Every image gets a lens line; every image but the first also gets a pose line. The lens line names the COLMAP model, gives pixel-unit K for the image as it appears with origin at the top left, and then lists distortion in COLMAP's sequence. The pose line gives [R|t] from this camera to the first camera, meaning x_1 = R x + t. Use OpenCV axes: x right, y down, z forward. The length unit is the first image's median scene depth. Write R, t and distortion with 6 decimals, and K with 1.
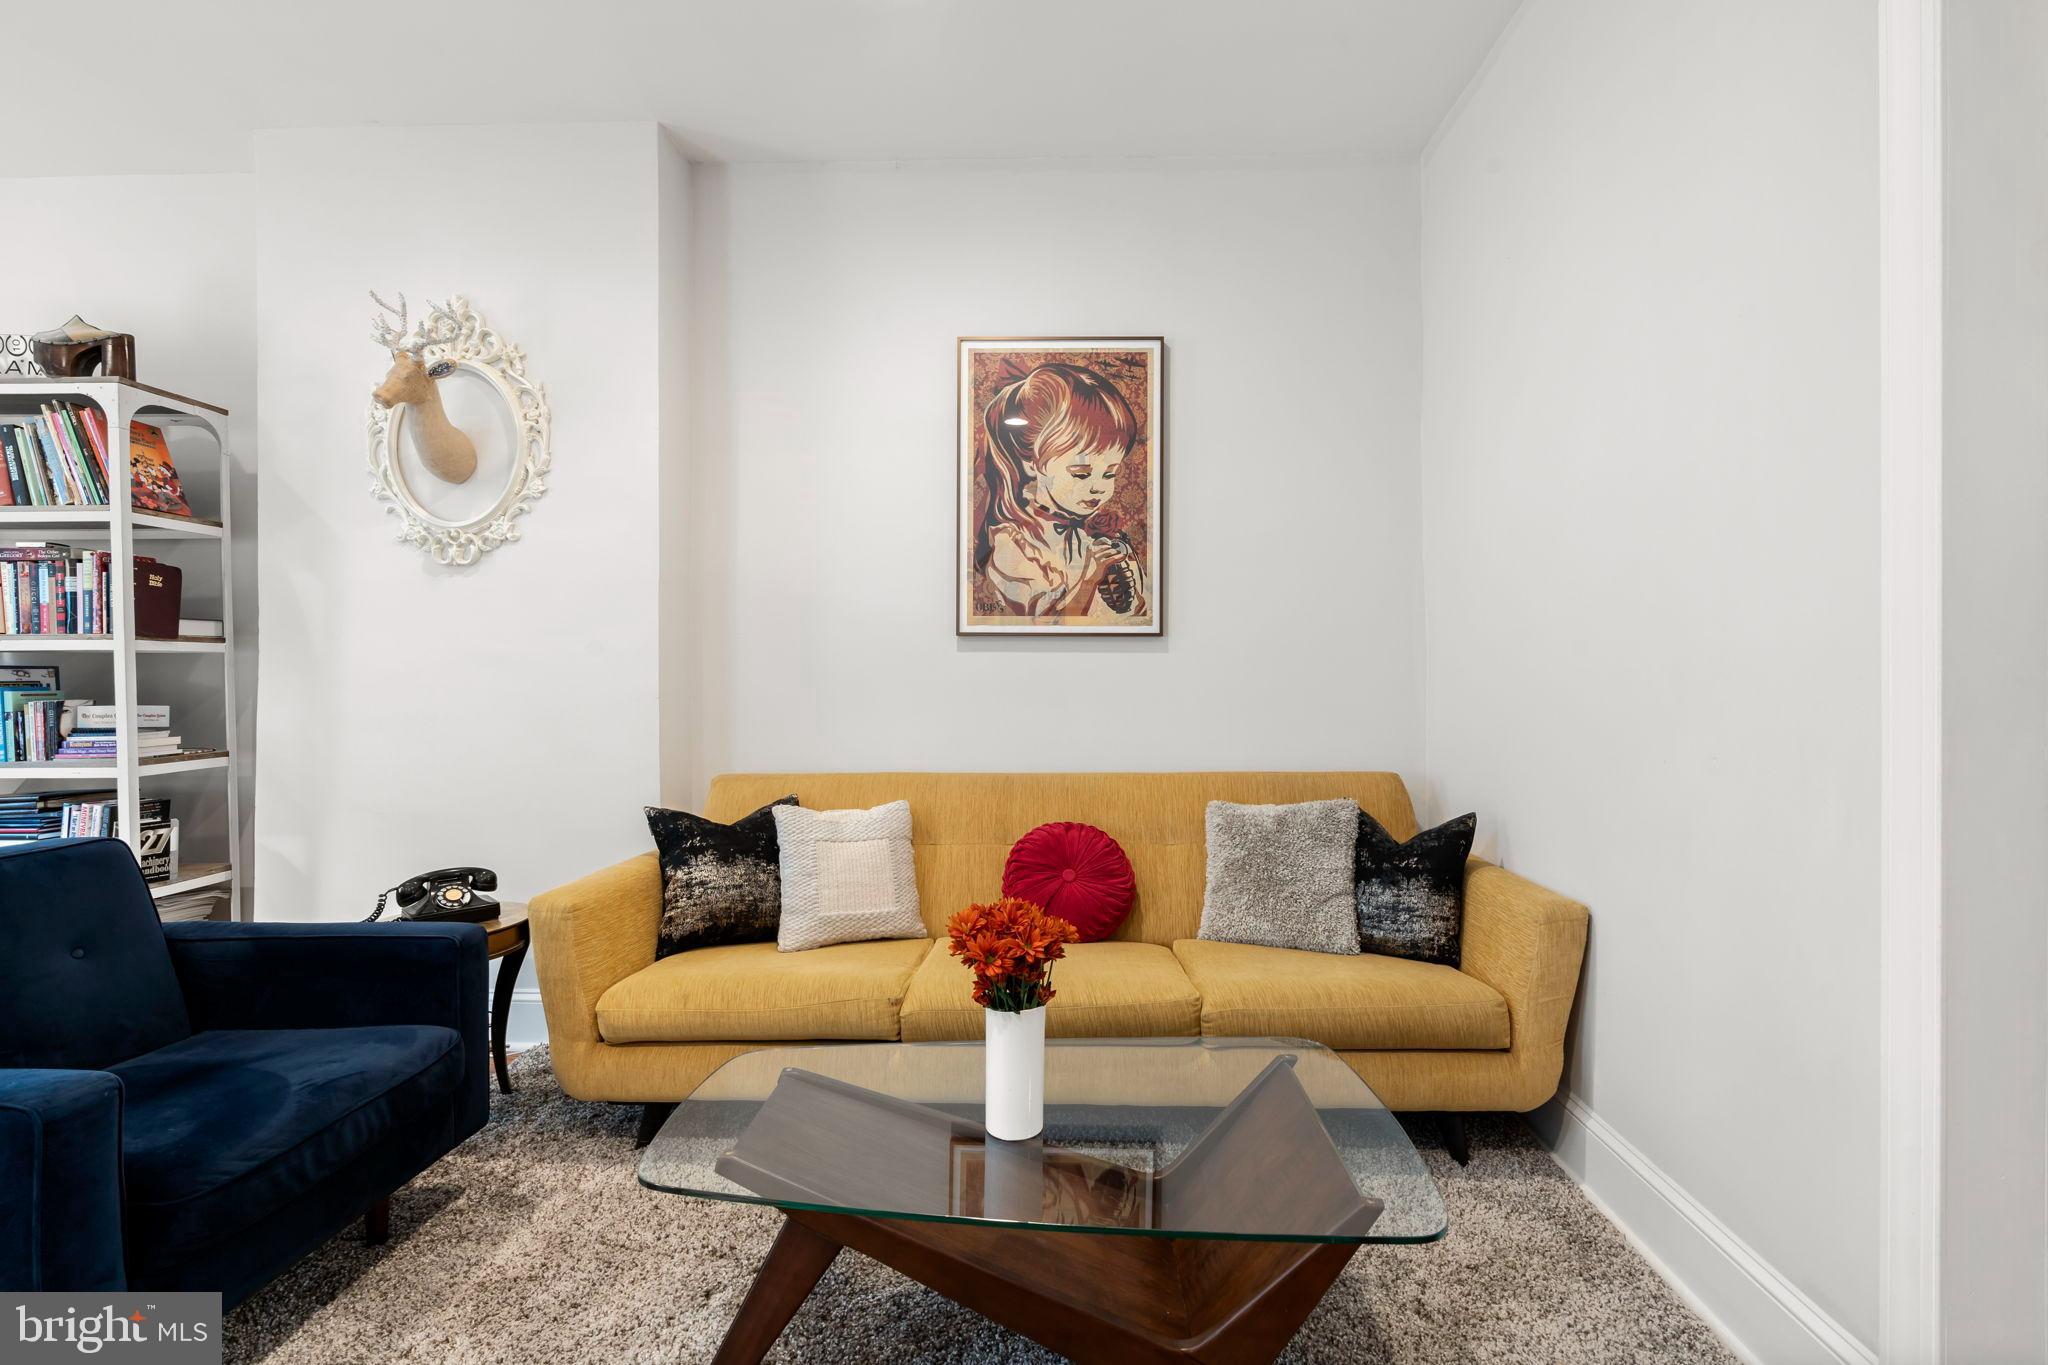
lens RADIAL K [[935.5, 0, 1050.4], [0, 935.5, 677.5], [0, 0, 1]] dist [-0.010152, 0.003527]
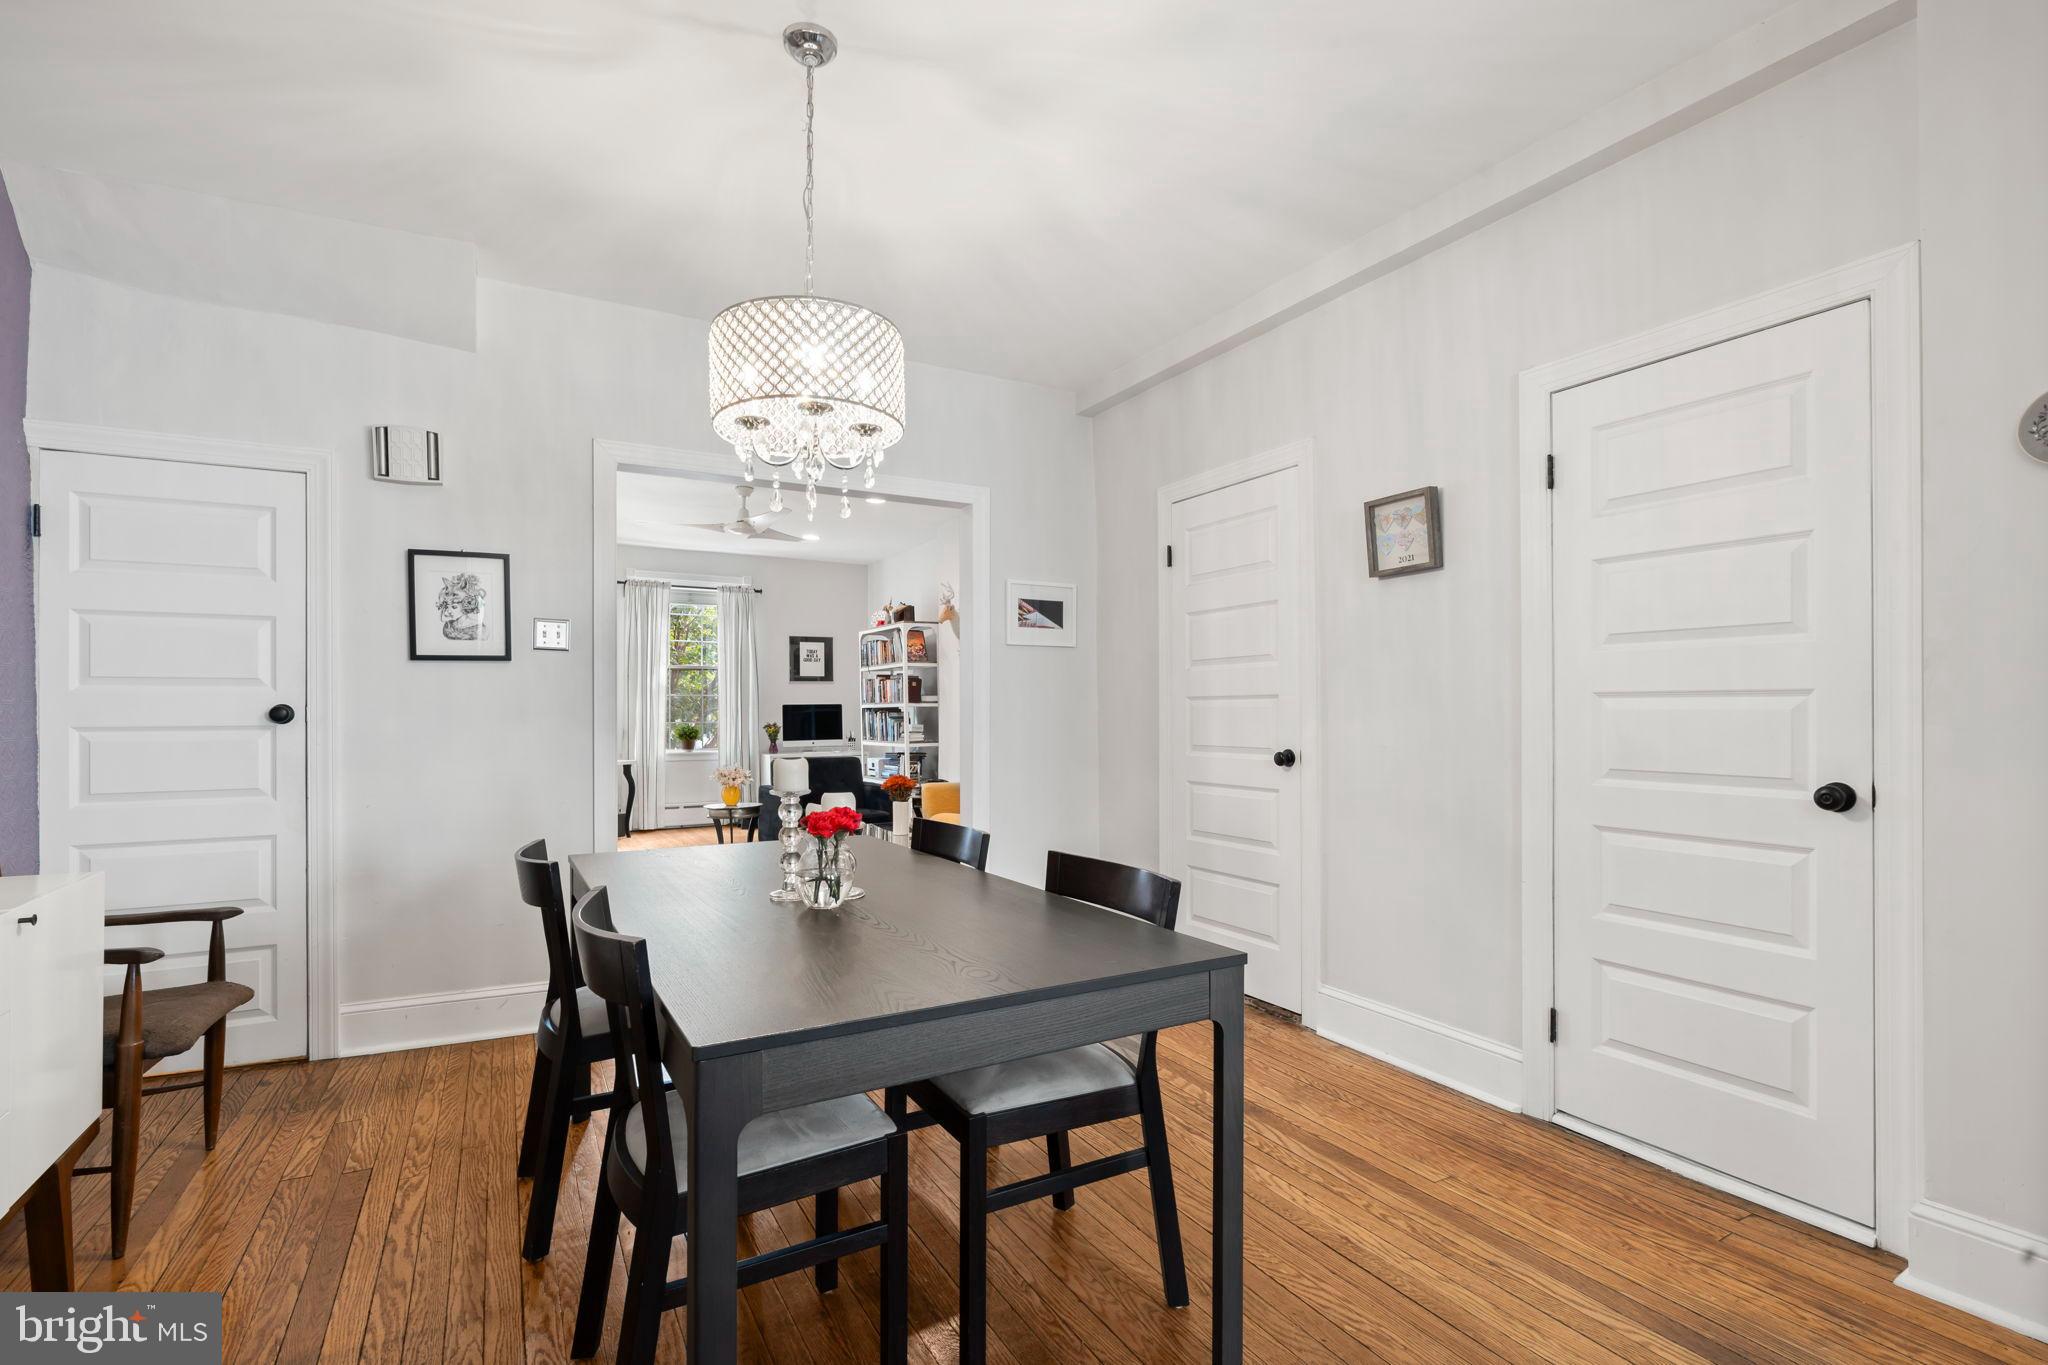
lens RADIAL K [[935.5, 0, 1038.9], [0, 935.5, 709.1], [0, 0, 1]] dist [-0.010152, 0.003527]
pose [[0.529814, -0.005342, -0.848097, 1.887756], [0.003032, 0.999986, -0.004405, -0.005300], [0.848108, -0.000237, 0.529823, -0.294299]]
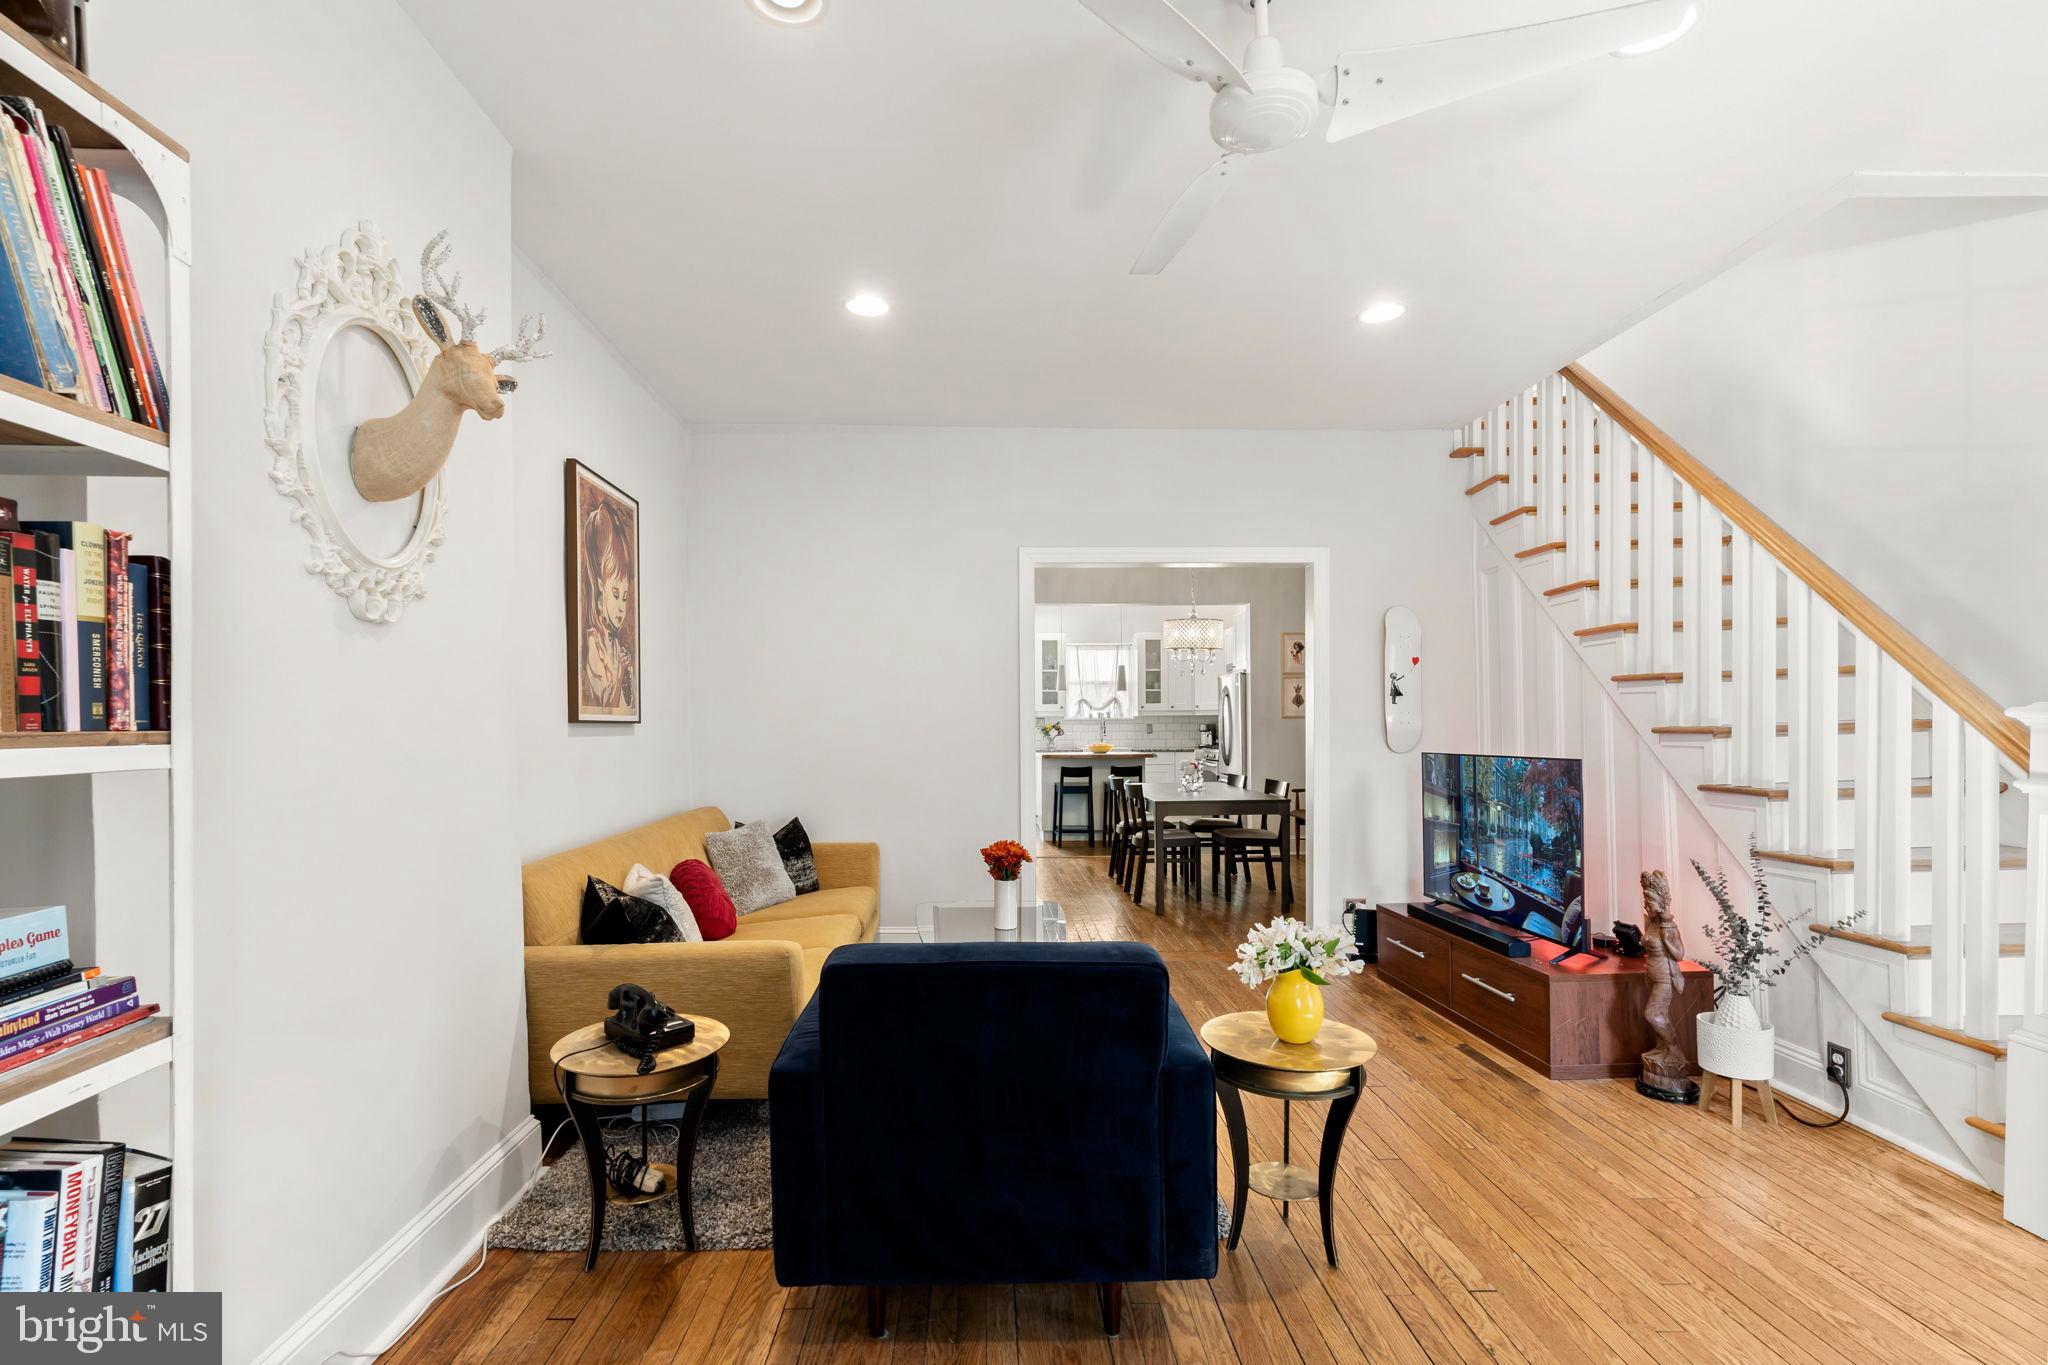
lens RADIAL K [[935.5, 0, 993.9], [0, 935.5, 736.5], [0, 0, 1]] dist [-0.010152, 0.003527]
pose [[-0.043225, -0.014225, 0.998964, -1.405886], [0.006338, 0.999875, 0.014512, -0.046650], [-0.999045, 0.006959, -0.043130, 0.611379]]
